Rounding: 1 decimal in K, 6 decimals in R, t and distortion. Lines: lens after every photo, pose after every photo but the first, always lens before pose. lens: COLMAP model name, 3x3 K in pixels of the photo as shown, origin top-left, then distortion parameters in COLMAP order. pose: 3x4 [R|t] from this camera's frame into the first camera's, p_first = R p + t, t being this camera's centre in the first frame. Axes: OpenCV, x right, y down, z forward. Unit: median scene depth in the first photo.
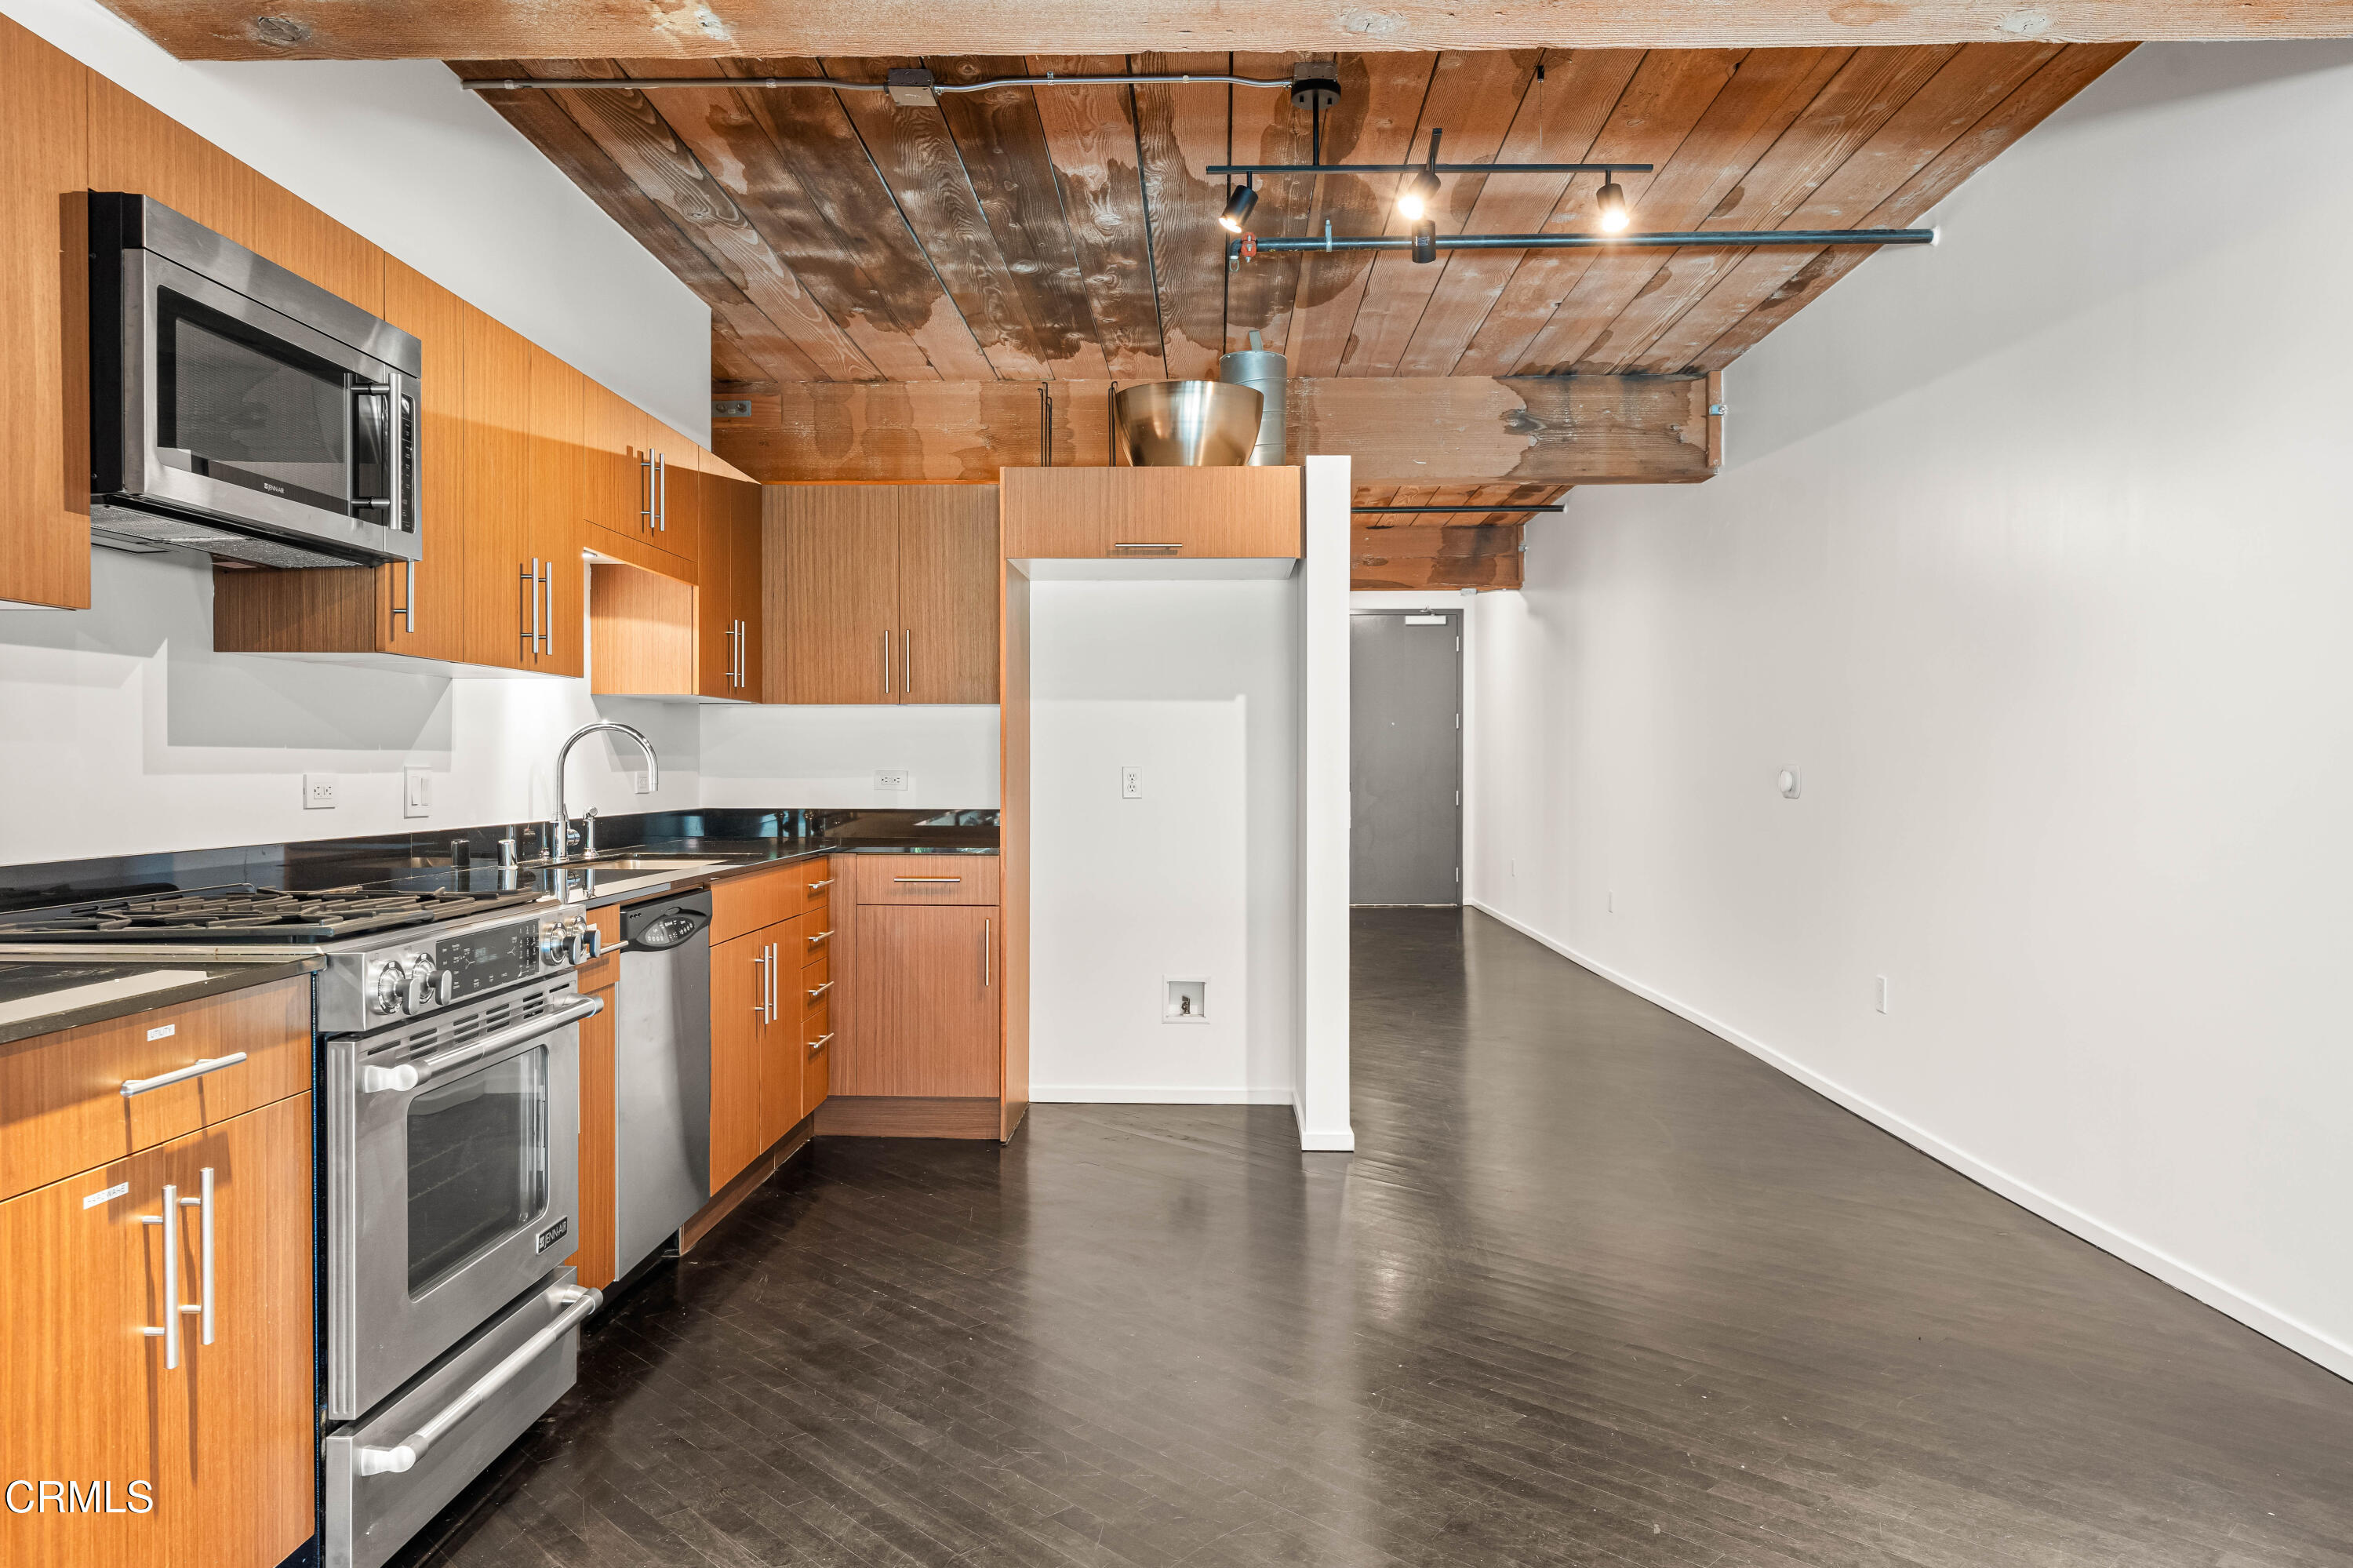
lens RADIAL K [[1555.3, 0, 1176.5], [0, 1555.3, 784.0], [0, 0, 1]] dist [-0.000093, -0.001193]
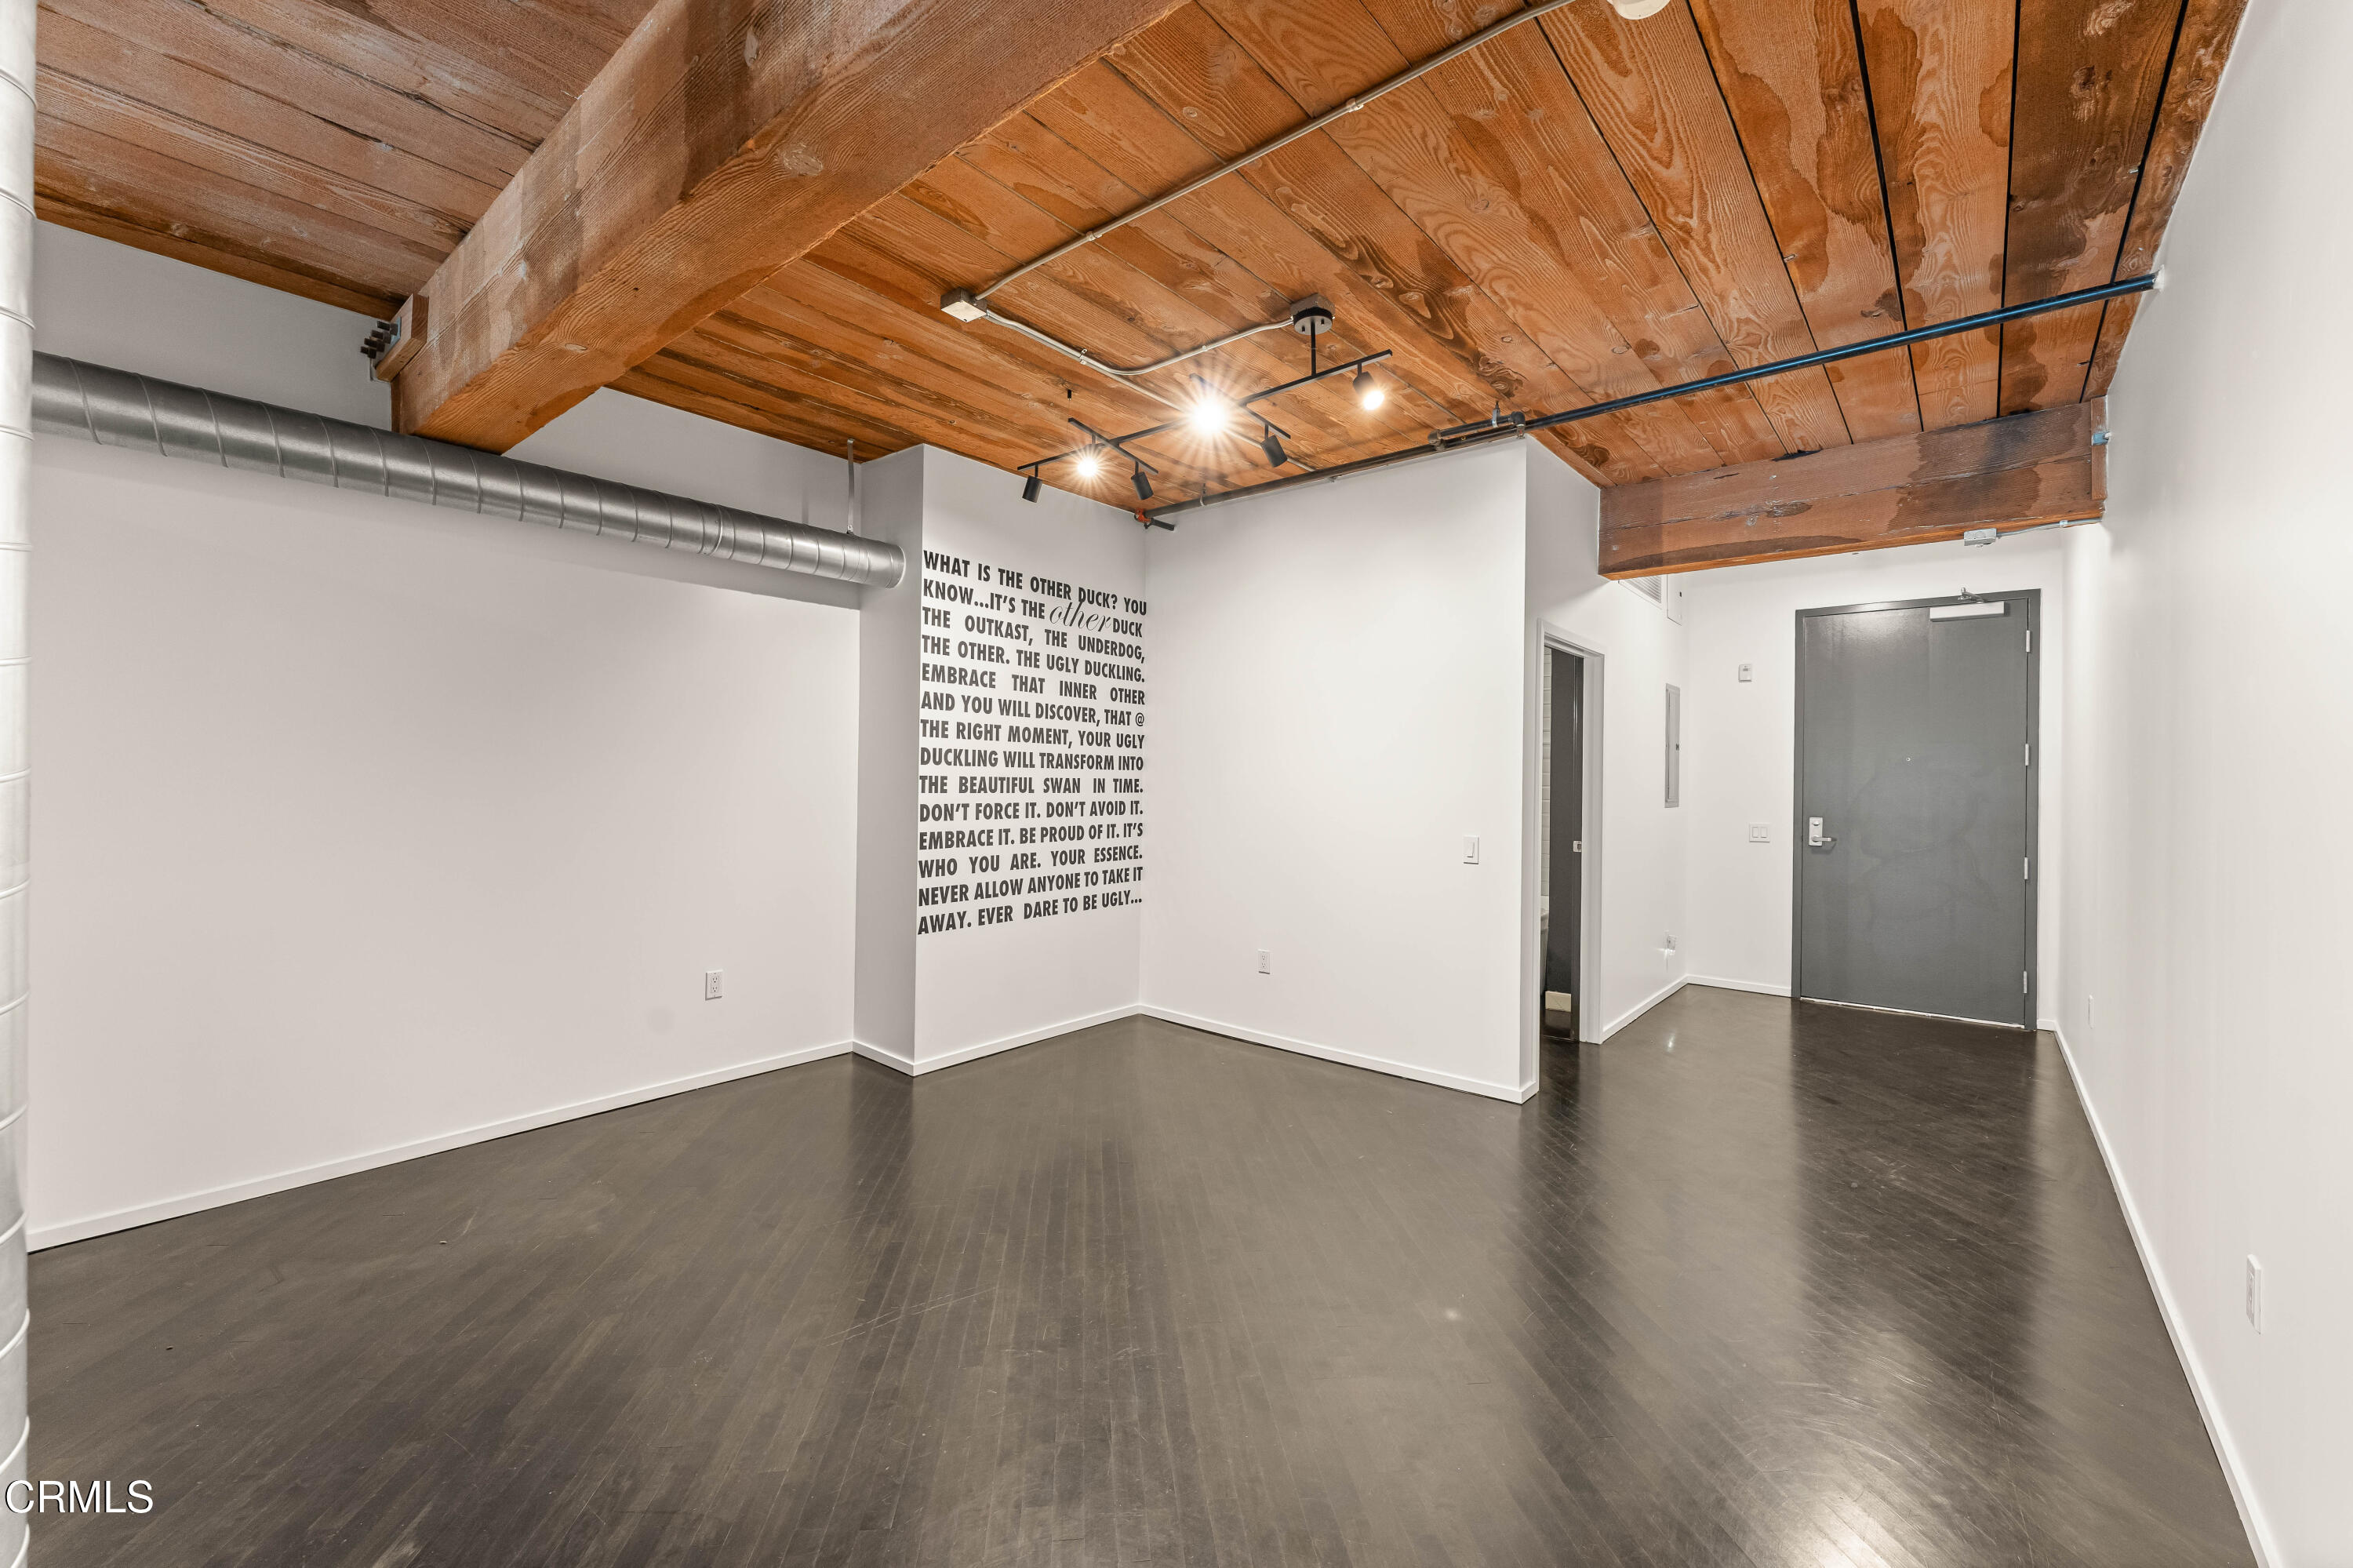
lens RADIAL K [[941.5, 0, 1169.7], [0, 941.5, 784.5], [0, 0, 1]] dist [0.000871, -0.000122]
pose [[0.783985, 0.010888, -0.620685, 0.170834], [-0.019821, 0.999775, -0.007499, -0.020047], [0.620464, 0.018182, 0.784024, 0.532451]]
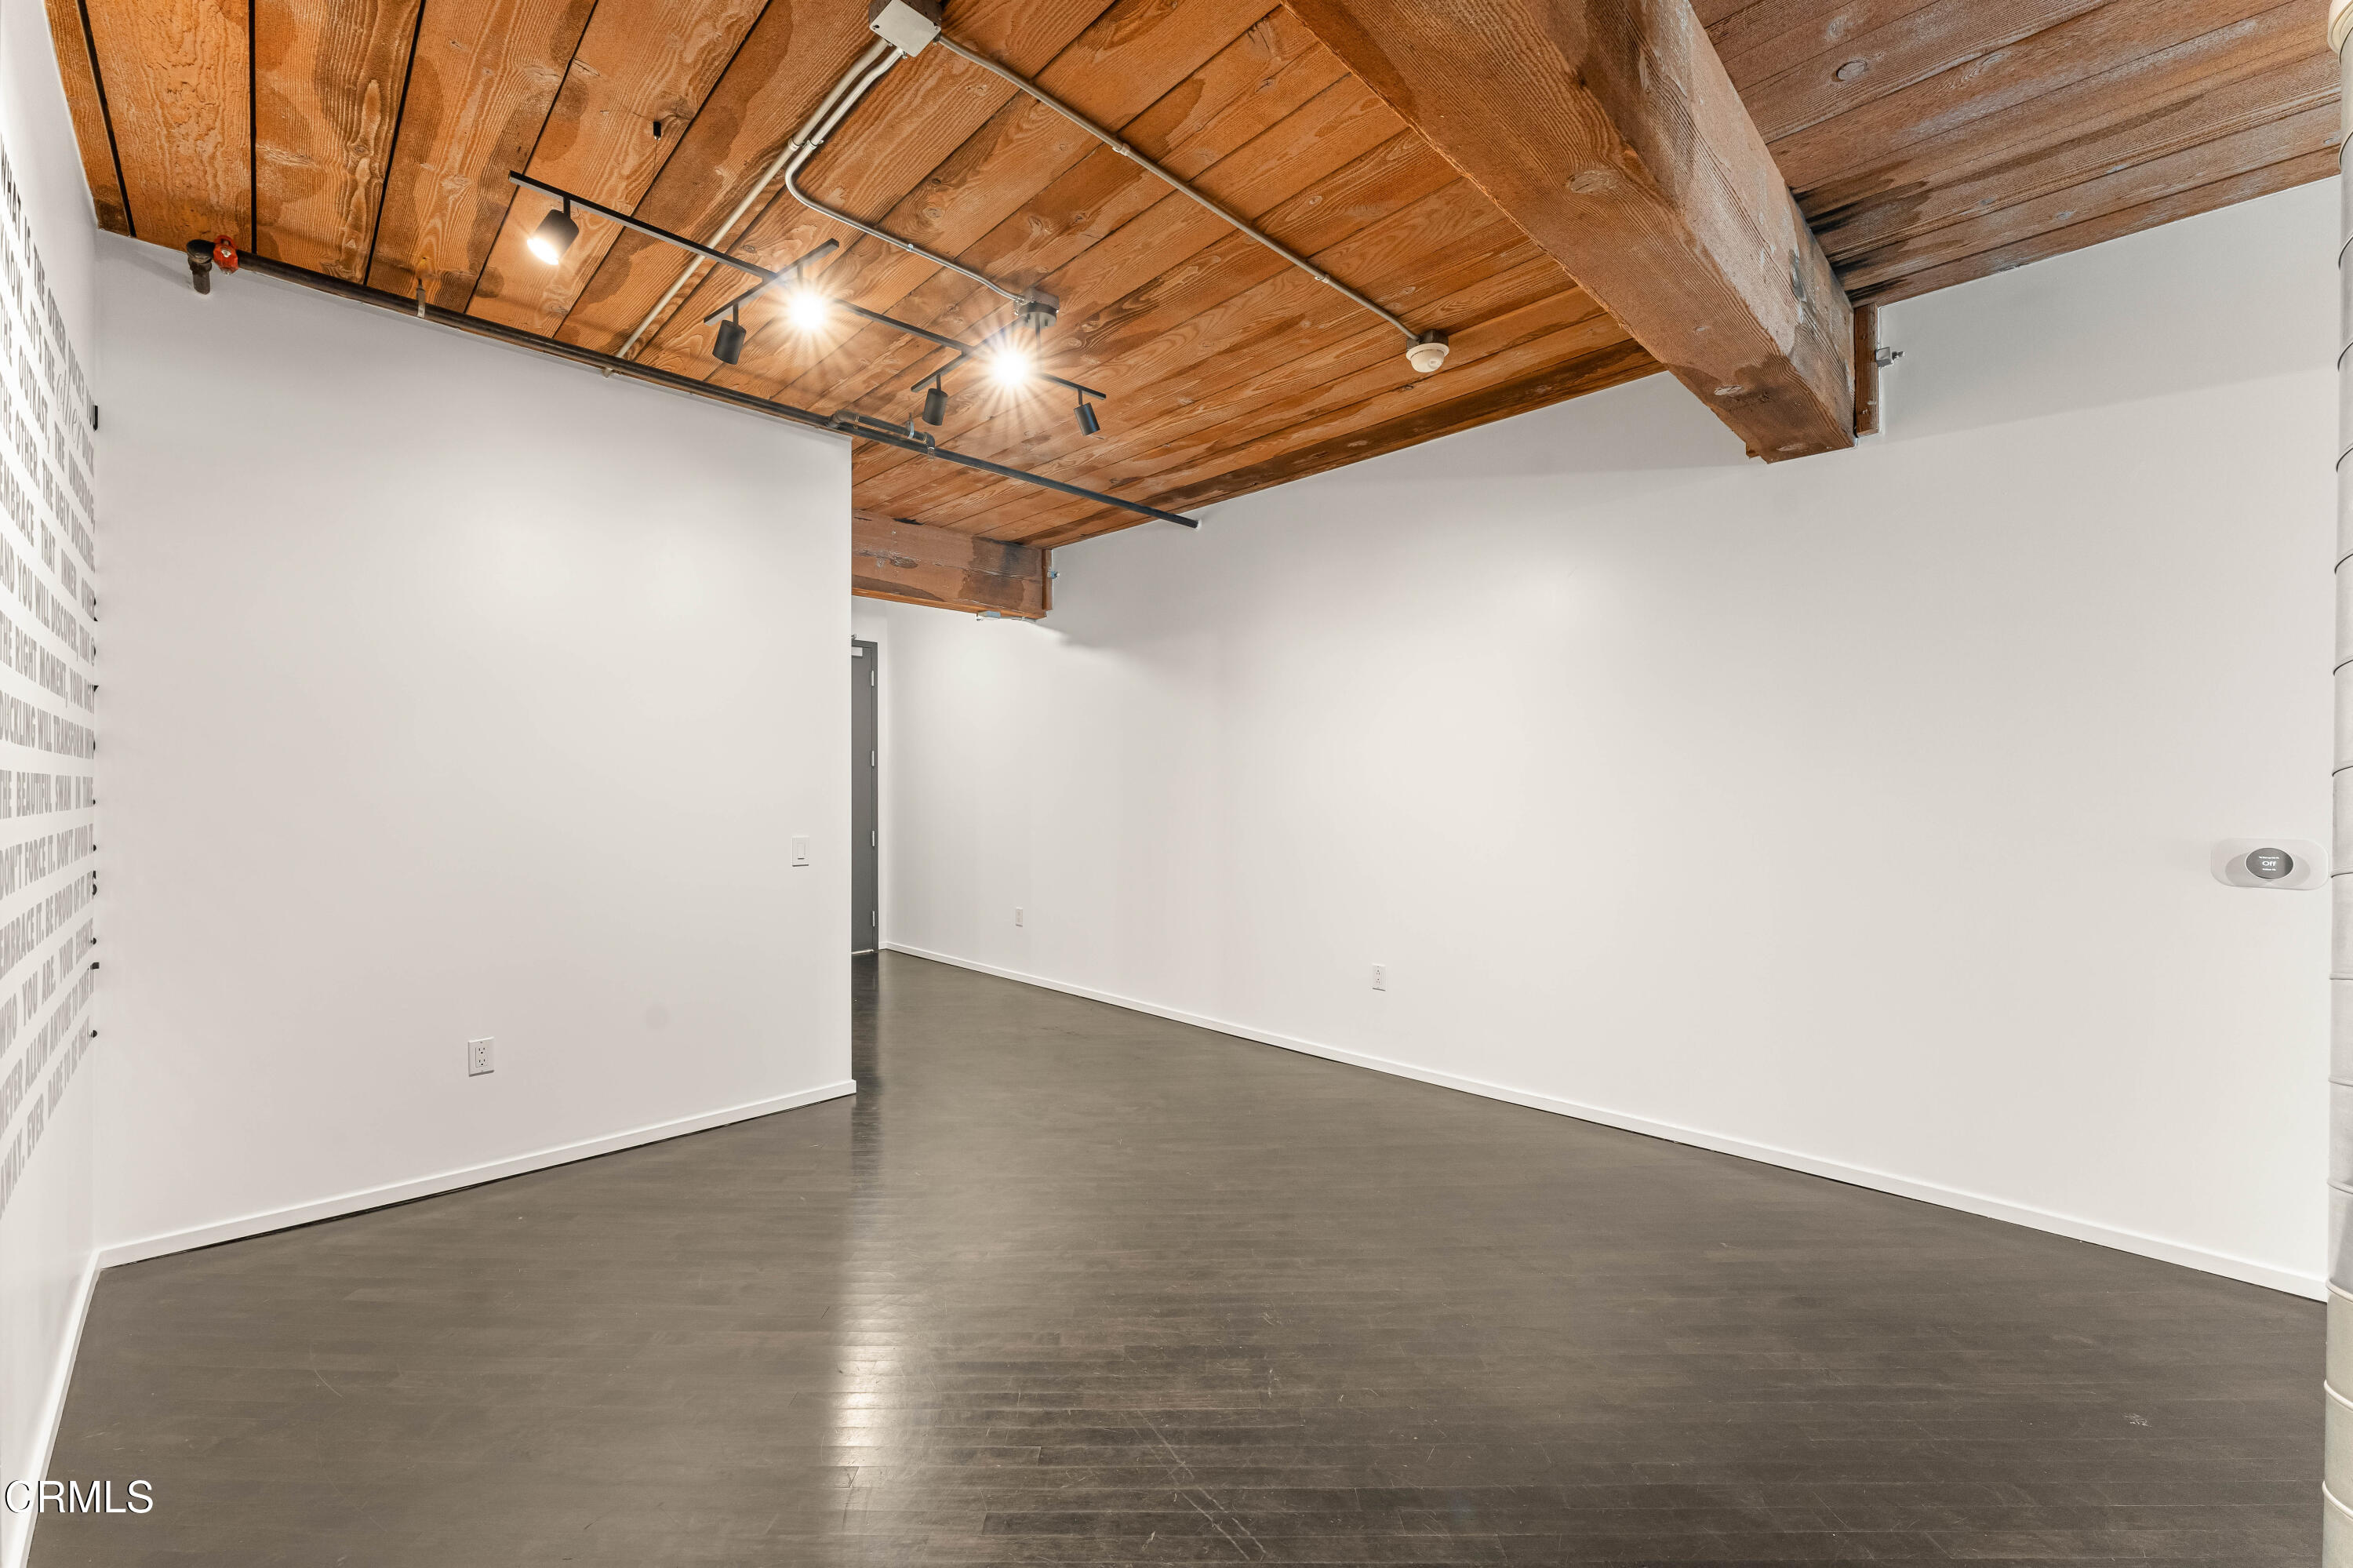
lens RADIAL K [[936.0, 0, 1173.8], [0, 936.0, 792.8], [0, 0, 1]] dist [0.000144, -0.000040]
pose [[0.690863, -0.007558, 0.722946, -0.132081], [0.013902, 0.999899, -0.002832, -0.018054], [-0.722852, 0.012007, 0.690898, 0.556037]]
